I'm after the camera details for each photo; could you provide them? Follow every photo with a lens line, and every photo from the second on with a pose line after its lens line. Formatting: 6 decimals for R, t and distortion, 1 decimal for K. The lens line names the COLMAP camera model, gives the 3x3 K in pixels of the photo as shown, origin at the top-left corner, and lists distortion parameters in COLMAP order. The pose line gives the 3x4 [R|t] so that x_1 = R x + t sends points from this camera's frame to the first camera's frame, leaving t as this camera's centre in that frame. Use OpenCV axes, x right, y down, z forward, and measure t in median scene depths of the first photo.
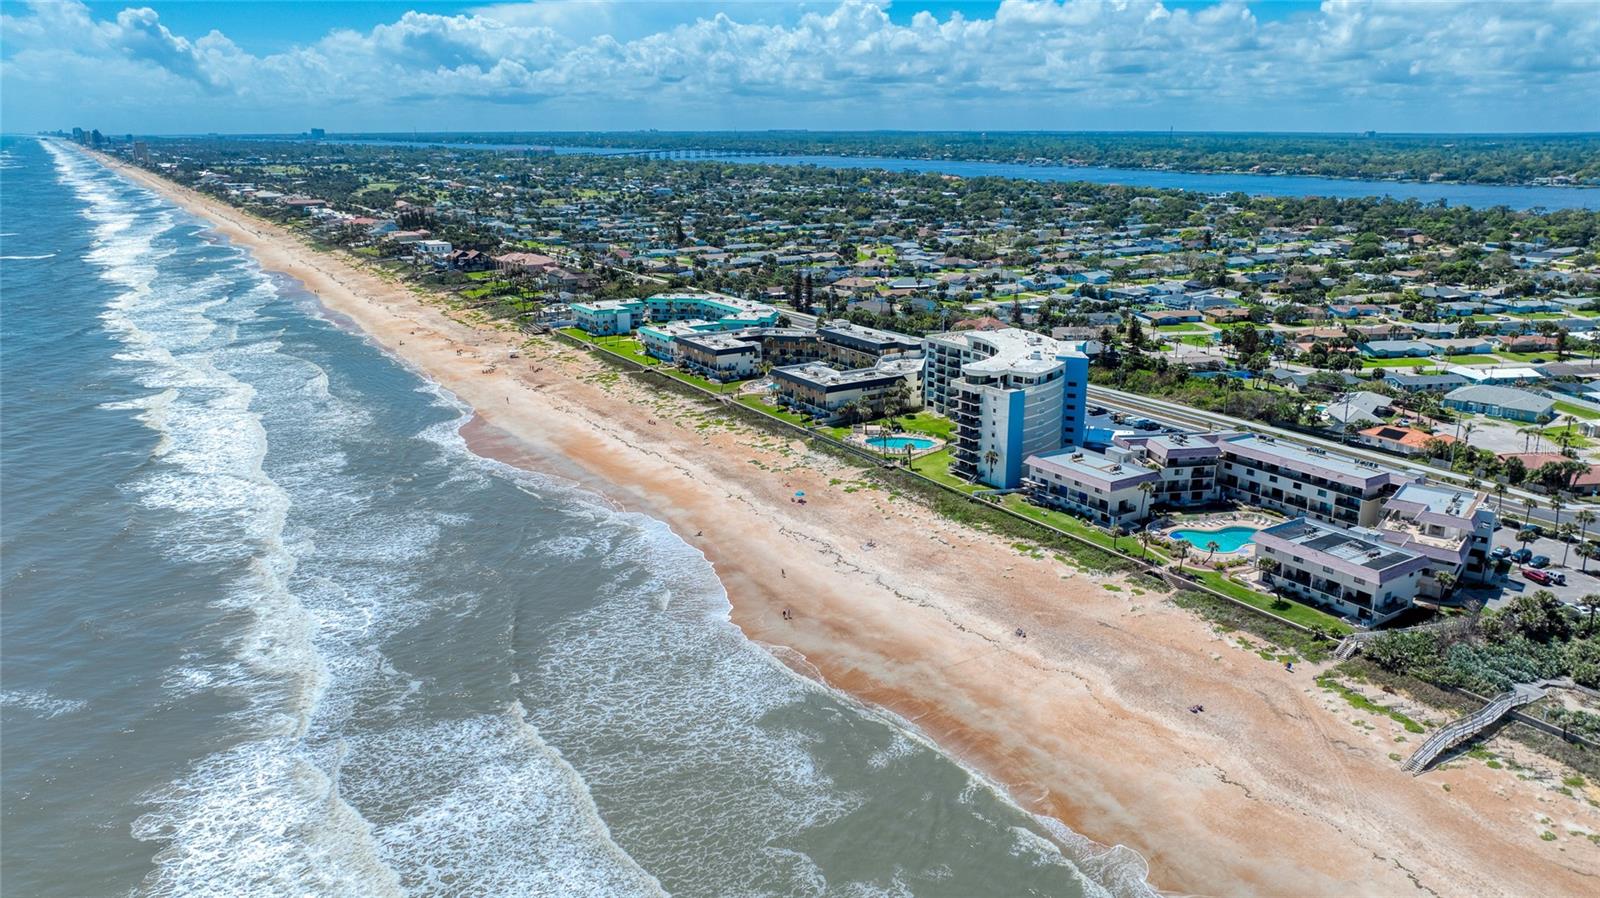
lens RADIAL K [[1129.0, 0, 801.7], [0, 1129.0, 456.7], [0, 0, 1]] dist [-0.063244, 0.080611]
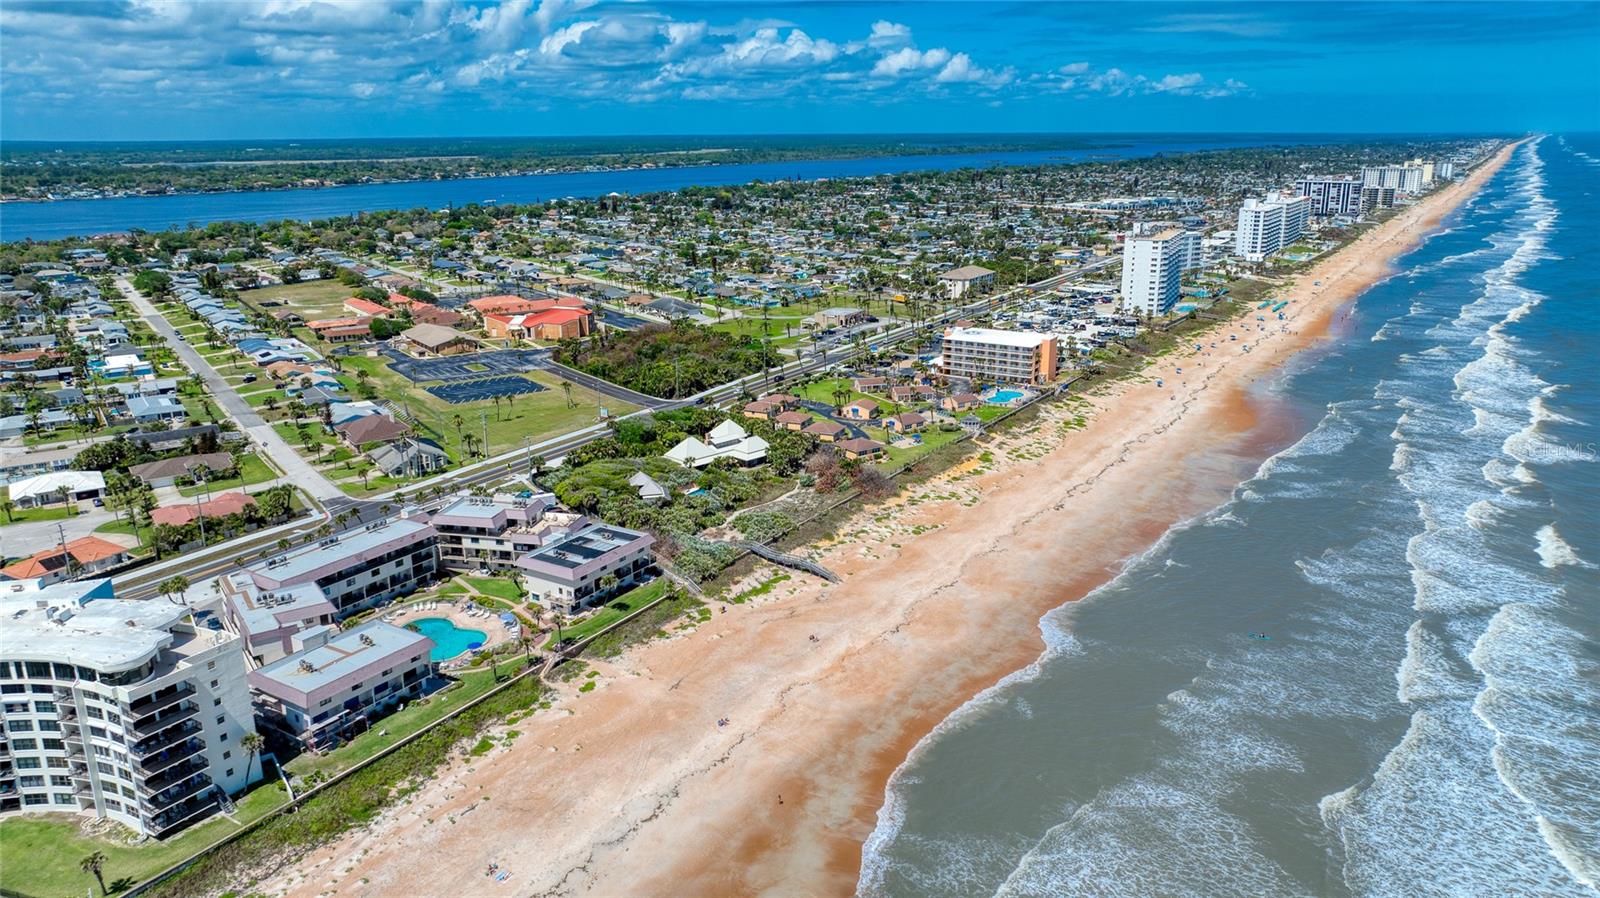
lens RADIAL K [[1129.0, 0, 801.7], [0, 1129.0, 456.7], [0, 0, 1]] dist [-0.063244, 0.080611]
pose [[-0.432197, -0.248029, 0.866999, -0.494216], [0.261086, 0.885838, 0.383570, -0.319685], [-0.863157, 0.392139, -0.318099, 0.921258]]
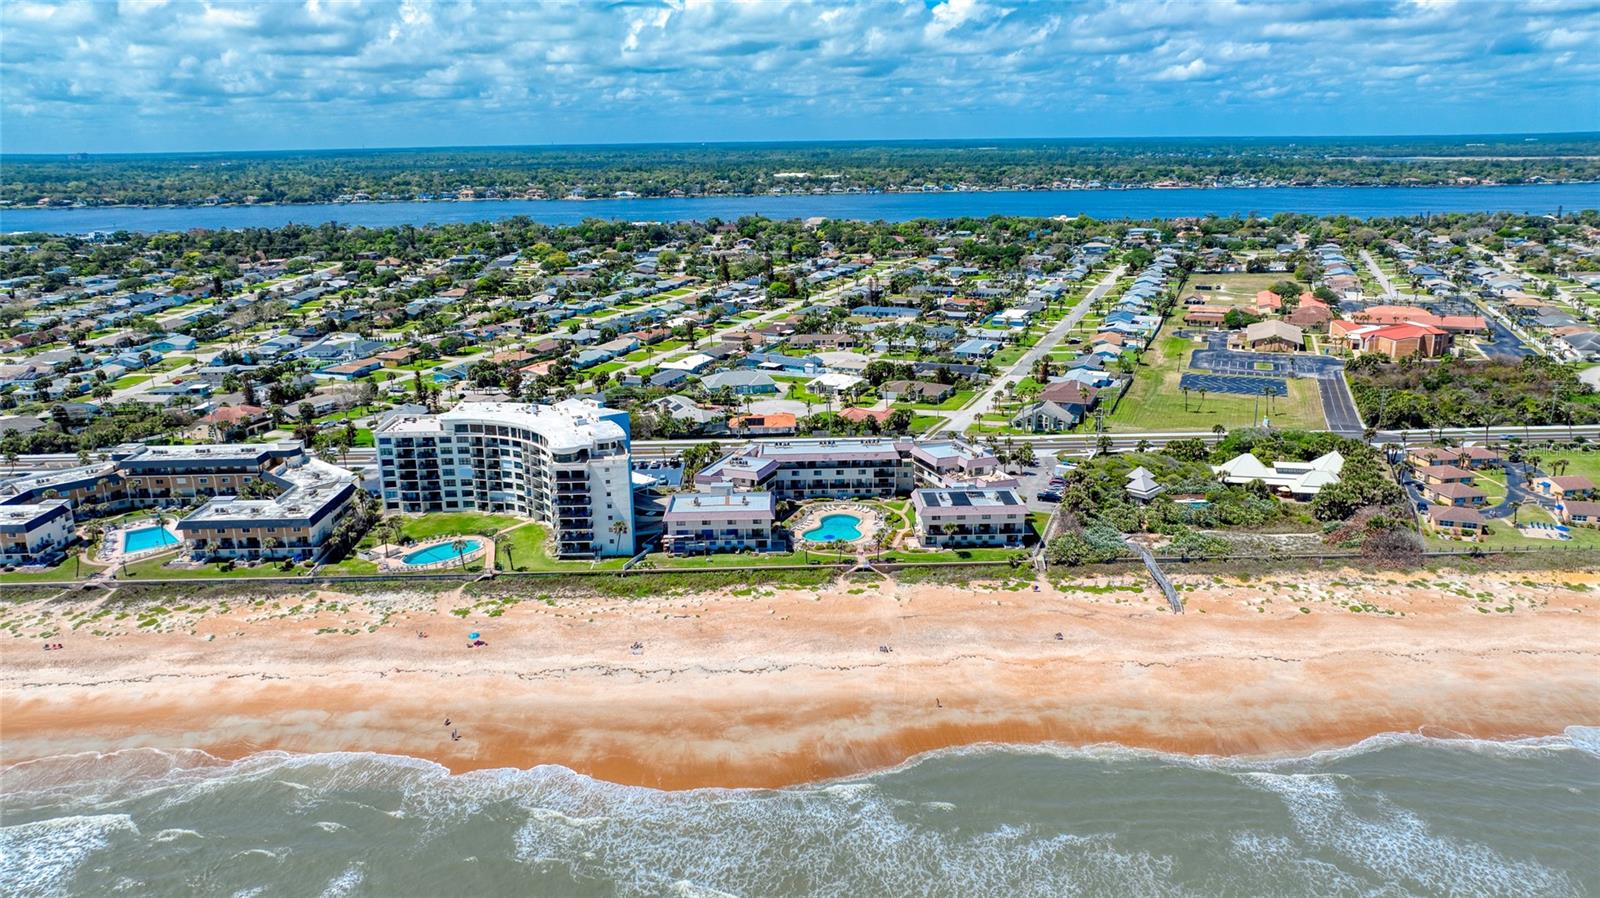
lens RADIAL K [[1129.0, 0, 801.7], [0, 1129.0, 456.7], [0, 0, 1]] dist [-0.063244, 0.080611]
pose [[0.519462, -0.239262, 0.820312, -0.576015], [0.252274, 0.960149, 0.120296, -0.145681], [-0.816405, 0.144454, 0.559121, 0.324952]]
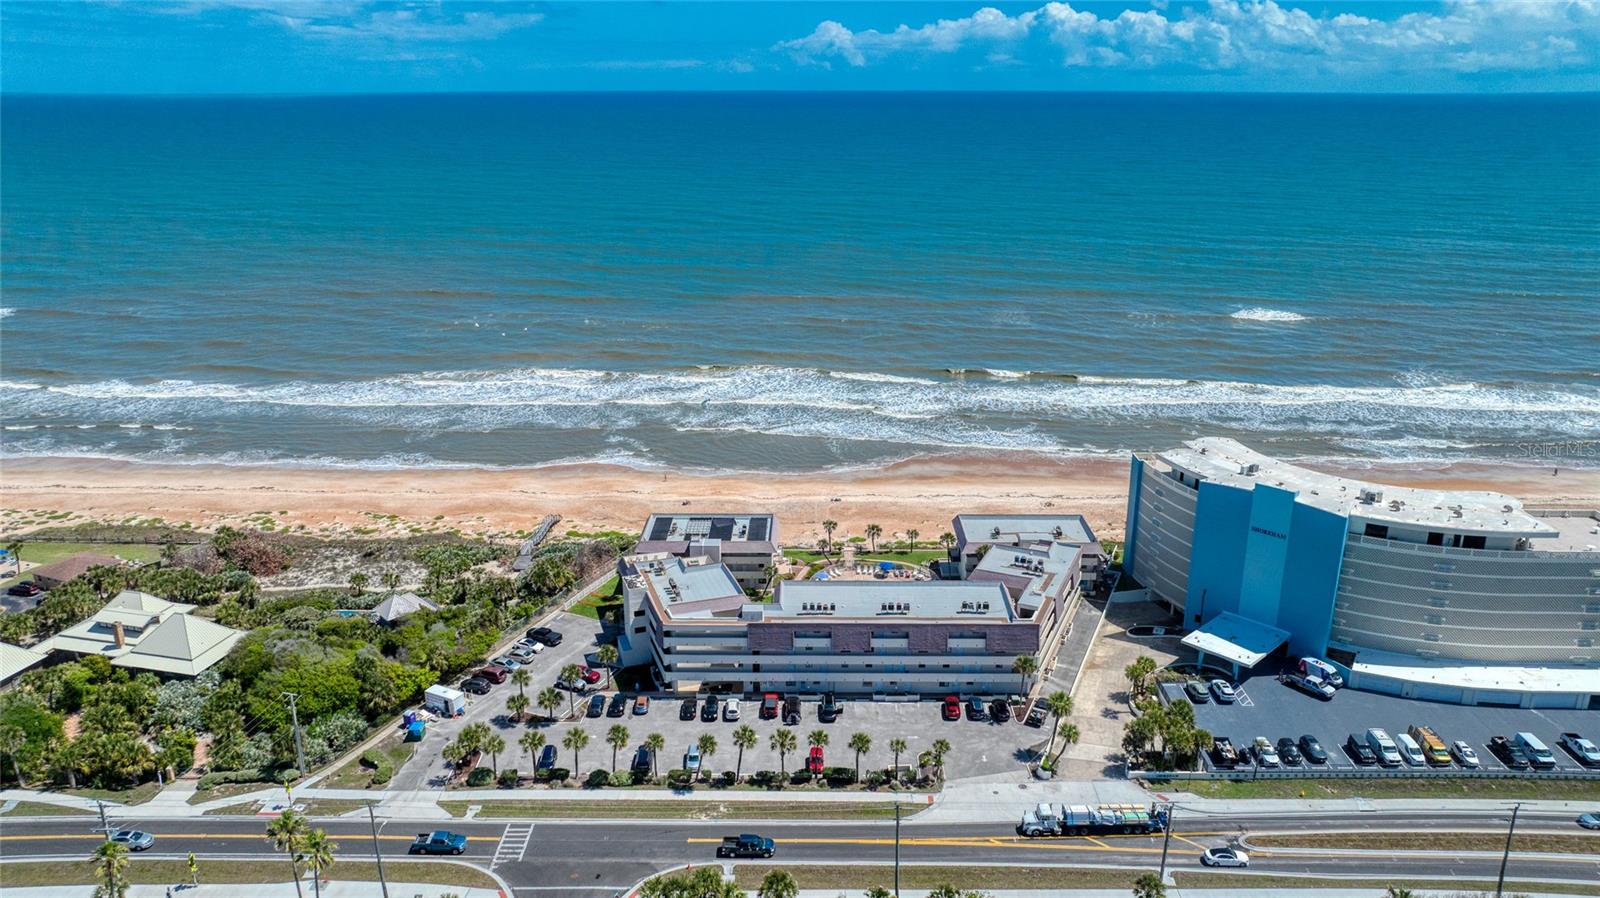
lens RADIAL K [[1129.0, 0, 801.7], [0, 1129.0, 456.7], [0, 0, 1]] dist [-0.063244, 0.080611]
pose [[-0.545533, 0.263109, -0.795718, 1.004126], [-0.236395, 0.862584, 0.447288, -0.375661], [0.804059, 0.432114, -0.408370, 1.185353]]
